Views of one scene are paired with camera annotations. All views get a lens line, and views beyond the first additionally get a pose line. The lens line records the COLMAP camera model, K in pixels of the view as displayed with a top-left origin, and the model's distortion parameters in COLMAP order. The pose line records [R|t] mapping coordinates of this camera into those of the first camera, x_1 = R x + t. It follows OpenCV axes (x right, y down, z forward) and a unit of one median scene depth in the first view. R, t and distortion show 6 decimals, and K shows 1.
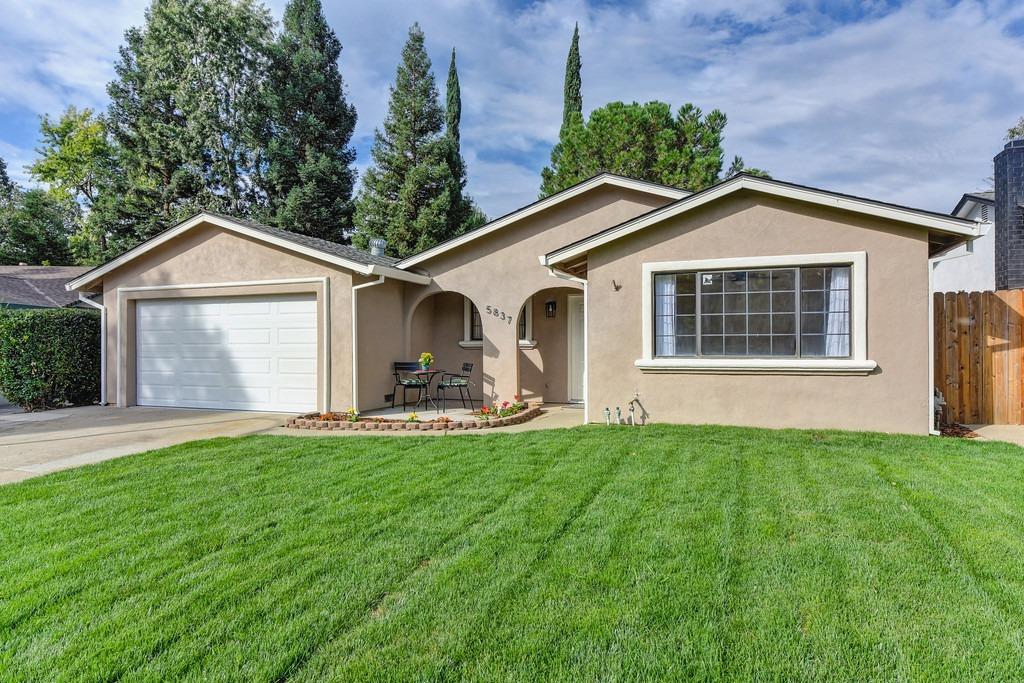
lens RADIAL K [[612.2, 0, 506.8], [0, 612.2, 341.4], [0, 0, 1]] dist [0.009305, -0.000191]
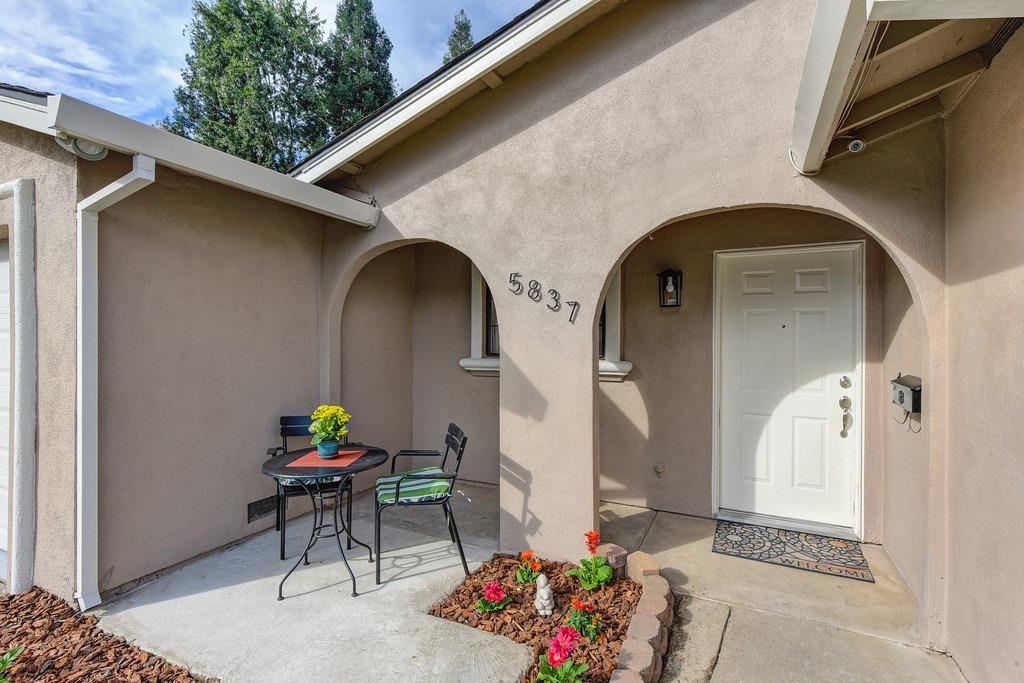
lens RADIAL K [[503.5, 0, 506.6], [0, 503.5, 333.0], [0, 0, 1]] dist [0.014176, -0.001024]
pose [[0.995876, 0.007987, -0.090373, -0.007418], [-0.008358, 0.999958, -0.003732, -0.020066], [0.090339, 0.004472, 0.995901, 0.665307]]
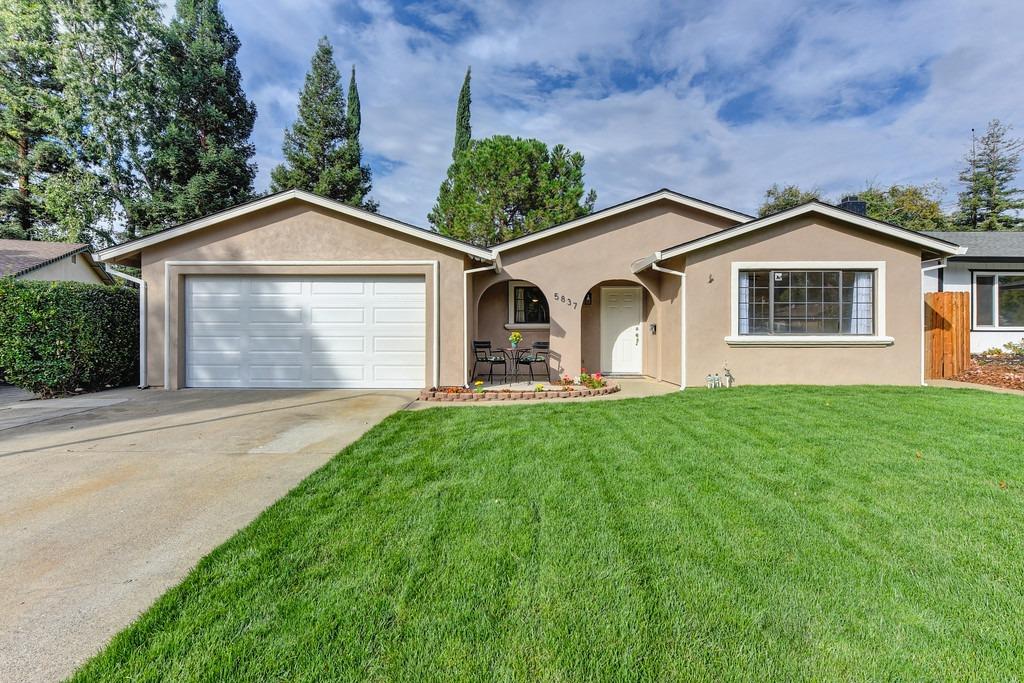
lens RADIAL K [[503.5, 0, 517.7], [0, 503.5, 336.1], [0, 0, 1]] dist [0.014176, -0.001024]
pose [[0.940929, 0.004602, 0.338572, -0.407340], [-0.006985, 0.999959, 0.005818, 0.018487], [-0.338532, -0.007839, 0.940922, 0.106562]]
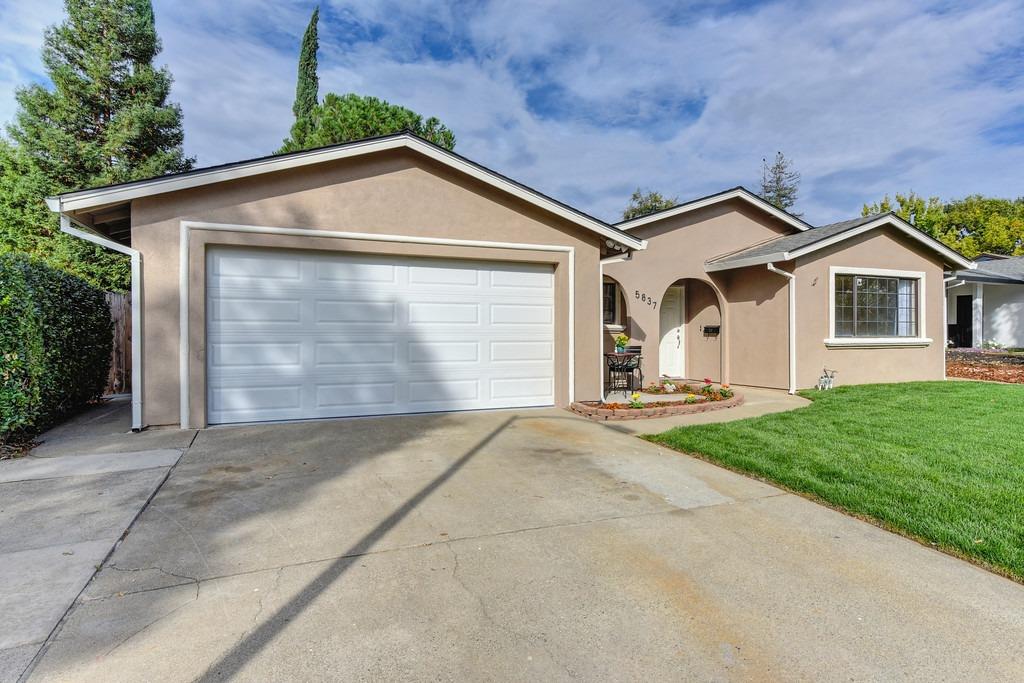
lens RADIAL K [[572.7, 0, 533.4], [0, 572.7, 348.2], [0, 0, 1]] dist [0.018221, 0.000903]
pose [[0.711003, -0.011337, 0.703098, -0.807767], [-0.002666, 0.999819, 0.018818, 0.020911], [-0.703184, -0.015254, 0.710844, 0.404405]]
